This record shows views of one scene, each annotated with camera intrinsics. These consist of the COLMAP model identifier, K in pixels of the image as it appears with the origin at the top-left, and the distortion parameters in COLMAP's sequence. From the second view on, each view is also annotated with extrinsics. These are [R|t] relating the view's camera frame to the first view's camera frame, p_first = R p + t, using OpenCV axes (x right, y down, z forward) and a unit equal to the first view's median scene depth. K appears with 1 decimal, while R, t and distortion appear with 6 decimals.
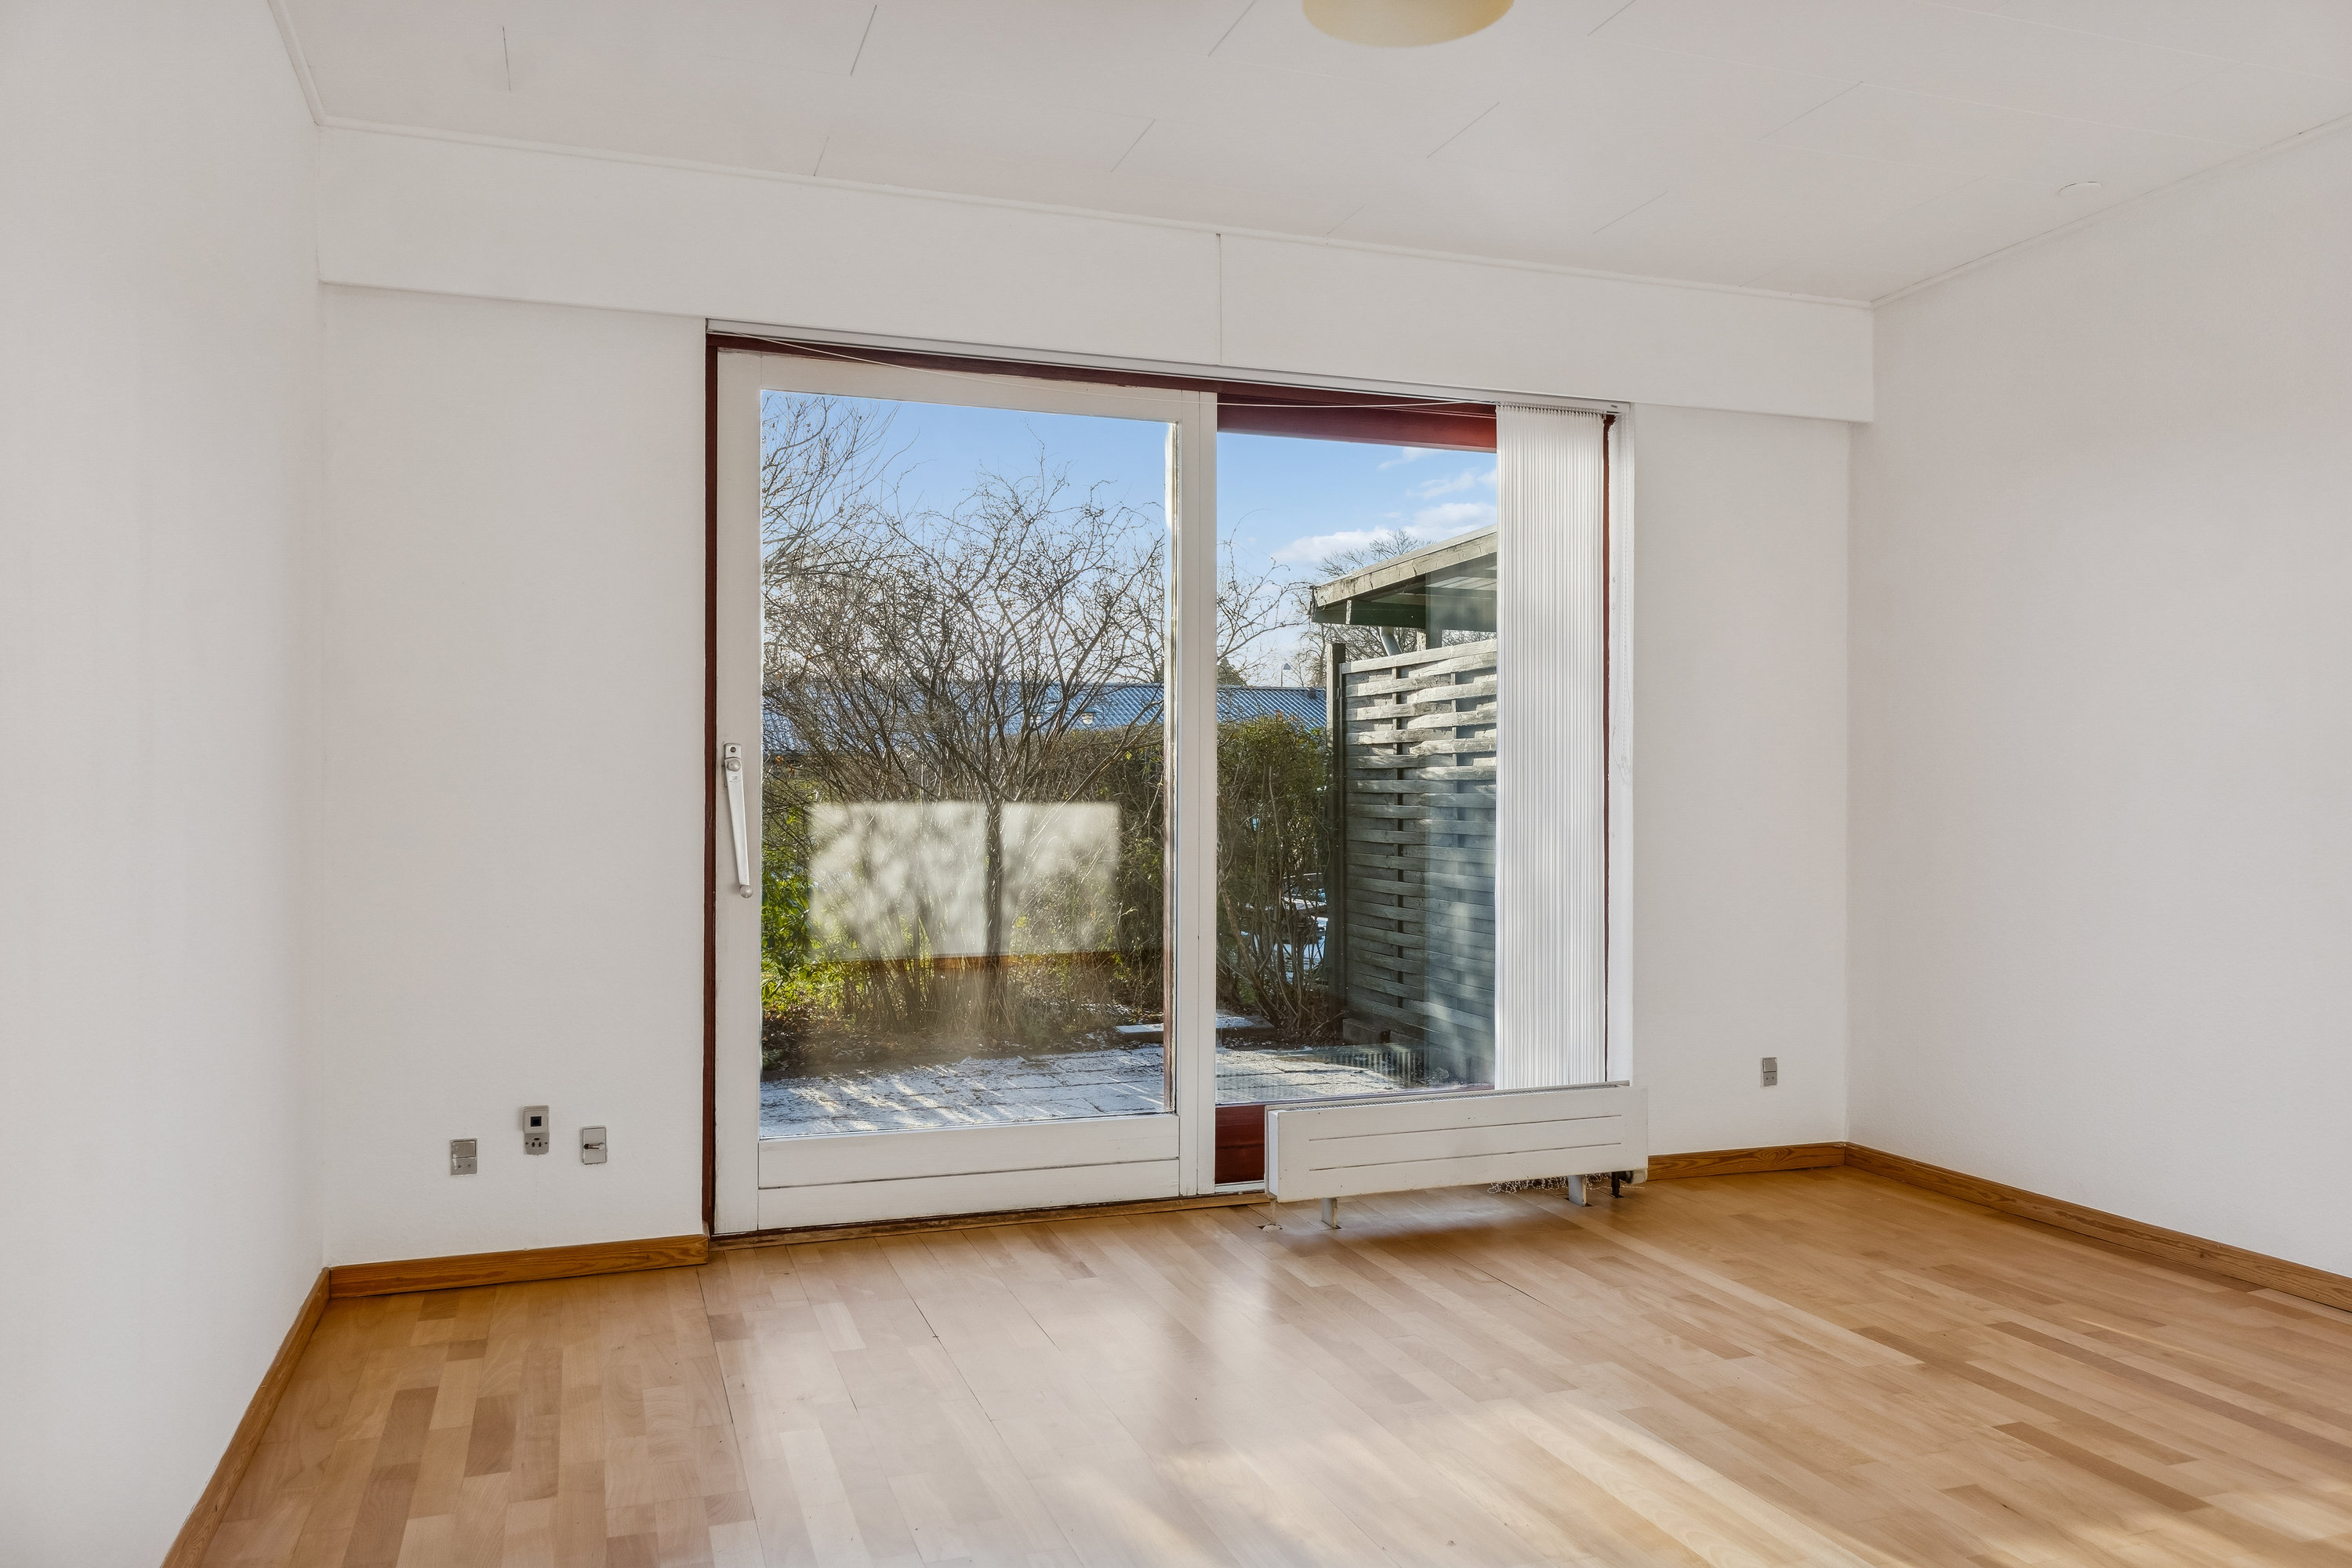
lens RADIAL K [[1718.0, 0, 1176.0], [0, 1718.0, 784.0], [0, 0, 1]] dist [0.001284, -0.000830]
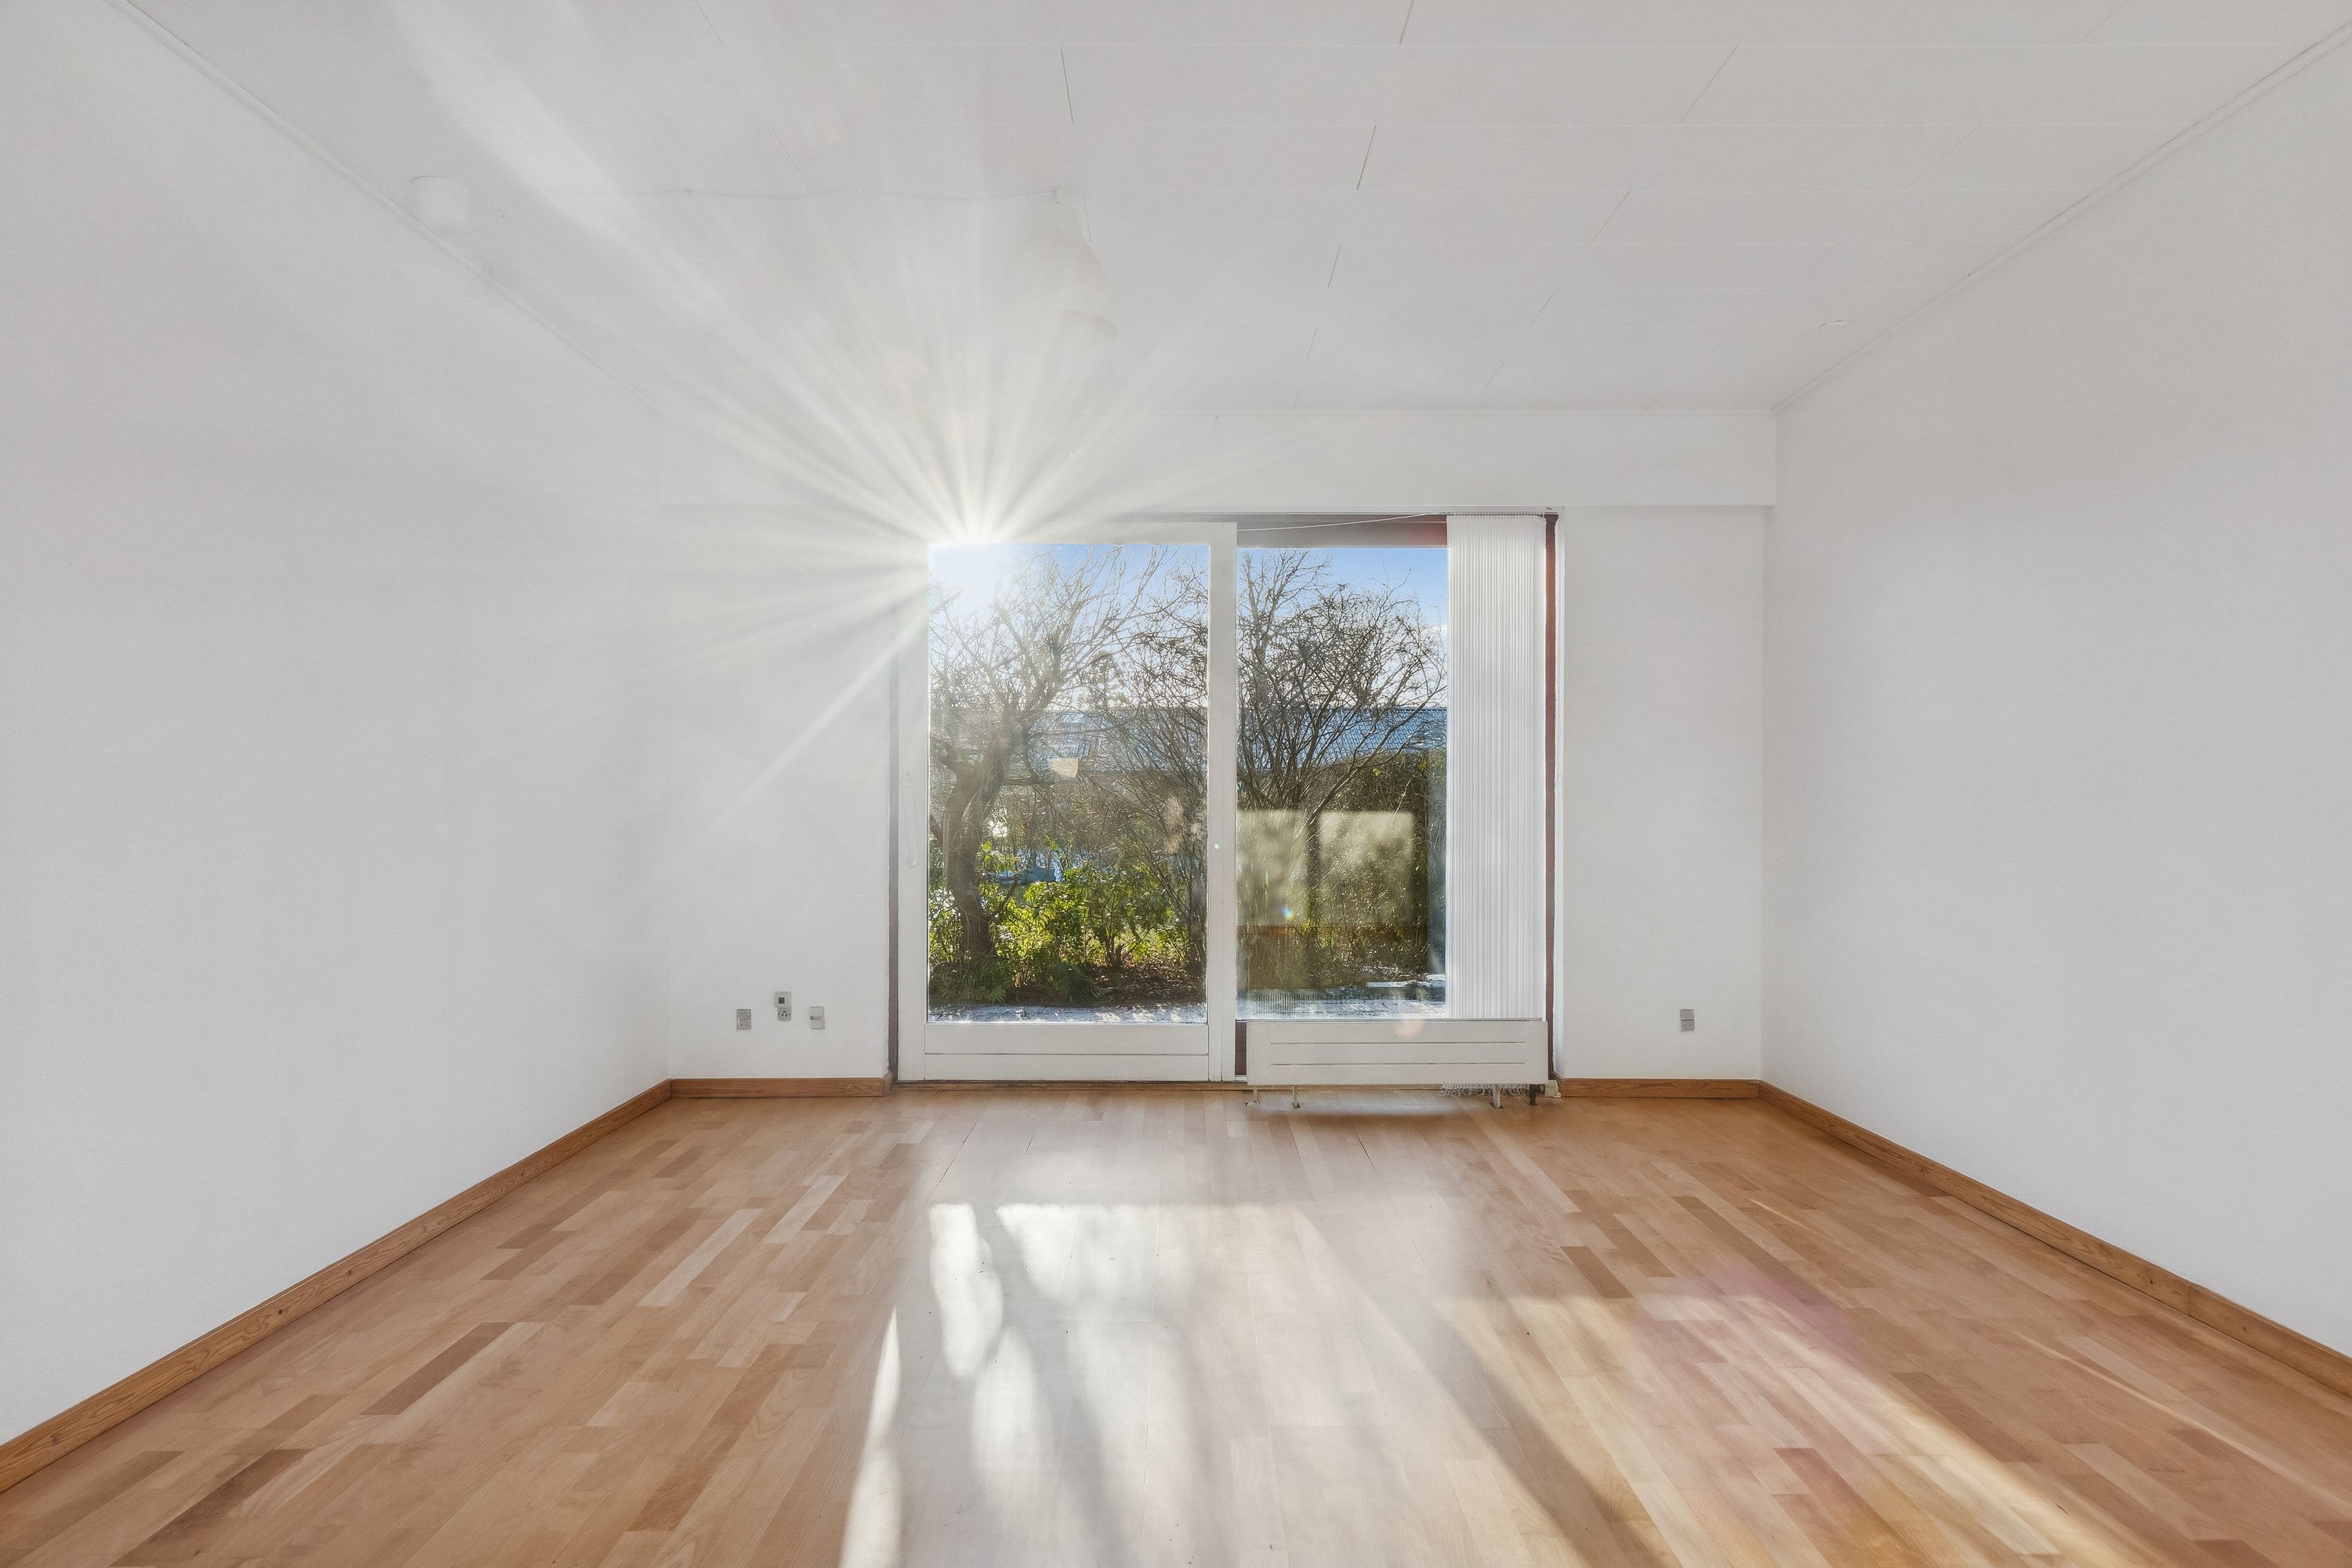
lens RADIAL K [[1452.2, 0, 1174.3], [0, 1452.2, 824.5], [0, 0, 1]] dist [0.001122, 0.000513]
pose [[0.941768, 0.005290, -0.336220, 0.380666], [0.001510, 0.999800, 0.019961, -0.000506], [0.336259, -0.019306, 0.941572, -0.156569]]
